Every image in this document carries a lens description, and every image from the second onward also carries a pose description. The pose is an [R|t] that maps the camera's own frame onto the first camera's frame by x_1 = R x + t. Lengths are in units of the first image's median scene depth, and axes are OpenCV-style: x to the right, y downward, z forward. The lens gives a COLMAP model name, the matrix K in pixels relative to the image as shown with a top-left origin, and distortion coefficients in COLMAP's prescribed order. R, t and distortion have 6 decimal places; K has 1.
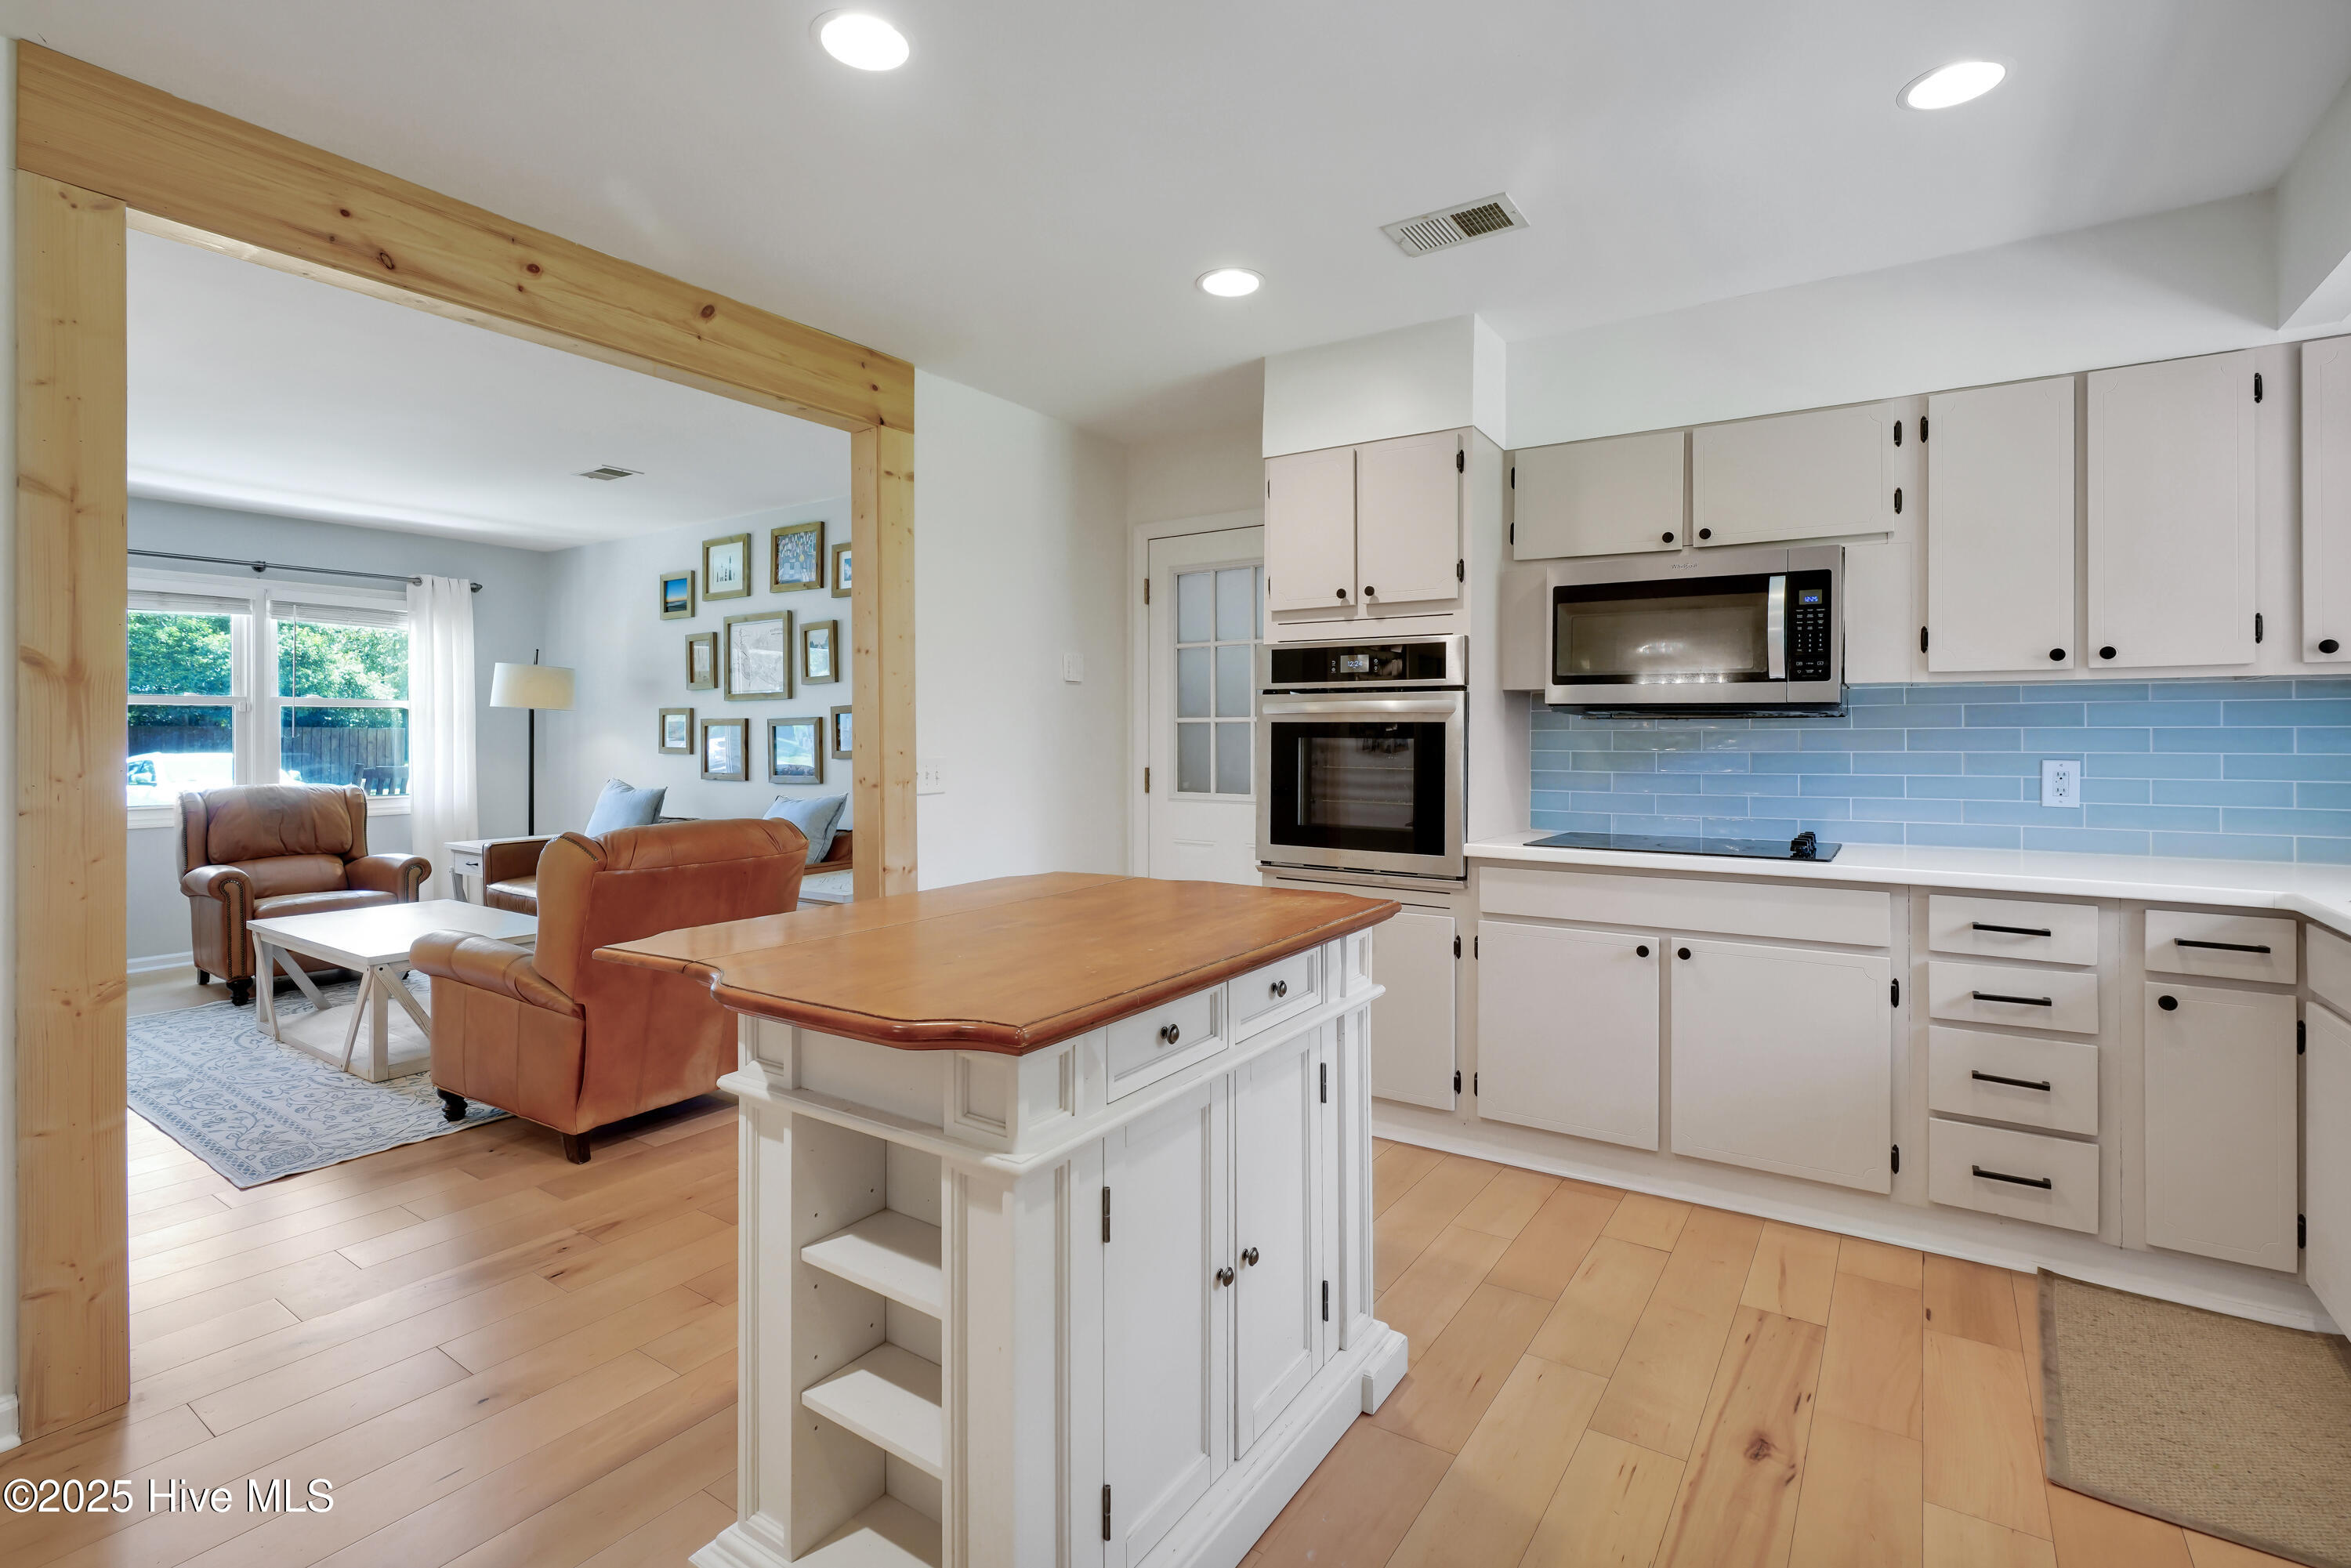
lens RADIAL K [[1084.6, 0, 1182.8], [0, 1084.6, 734.9], [0, 0, 1]] dist [-0.006085, -0.000134]
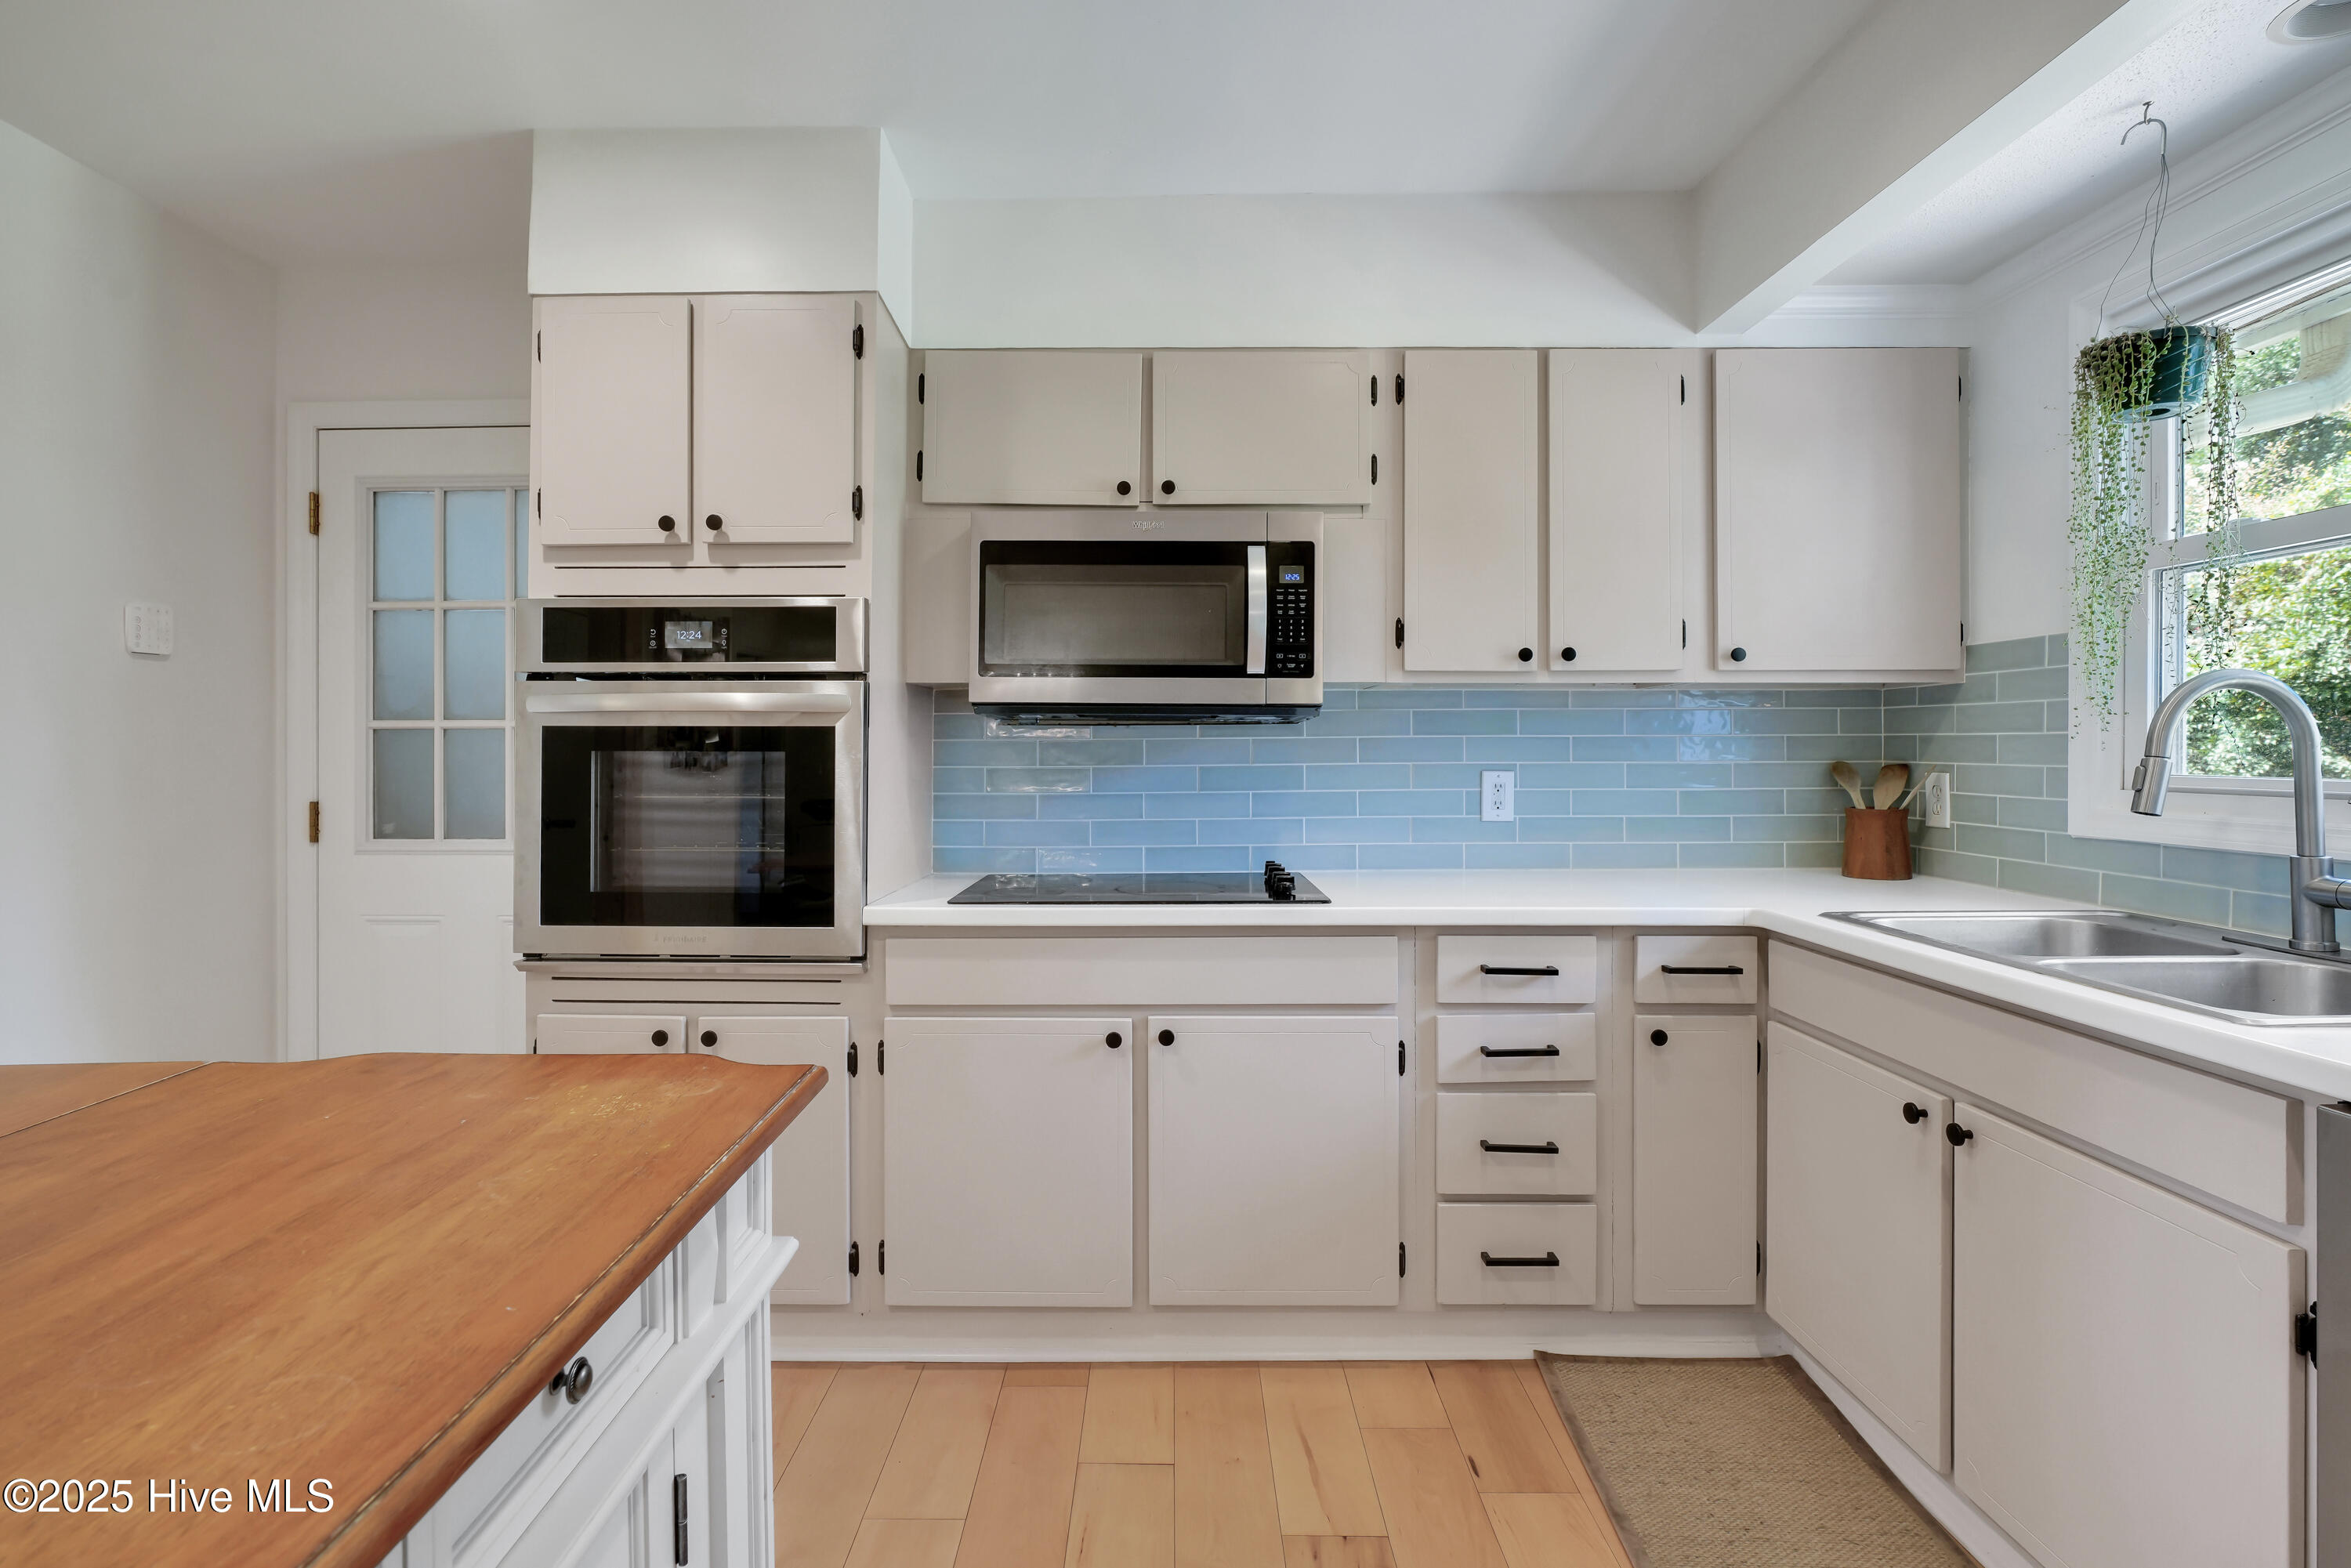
lens RADIAL K [[1129.8, 0, 1146.6], [0, 1129.8, 738.7], [0, 0, 1]] dist [-0.016879, 0.000505]
pose [[0.838354, 0.001051, 0.545125, 0.025040], [0.003357, 0.999969, -0.007092, 0.001304], [-0.545116, 0.007775, 0.838325, 0.325284]]
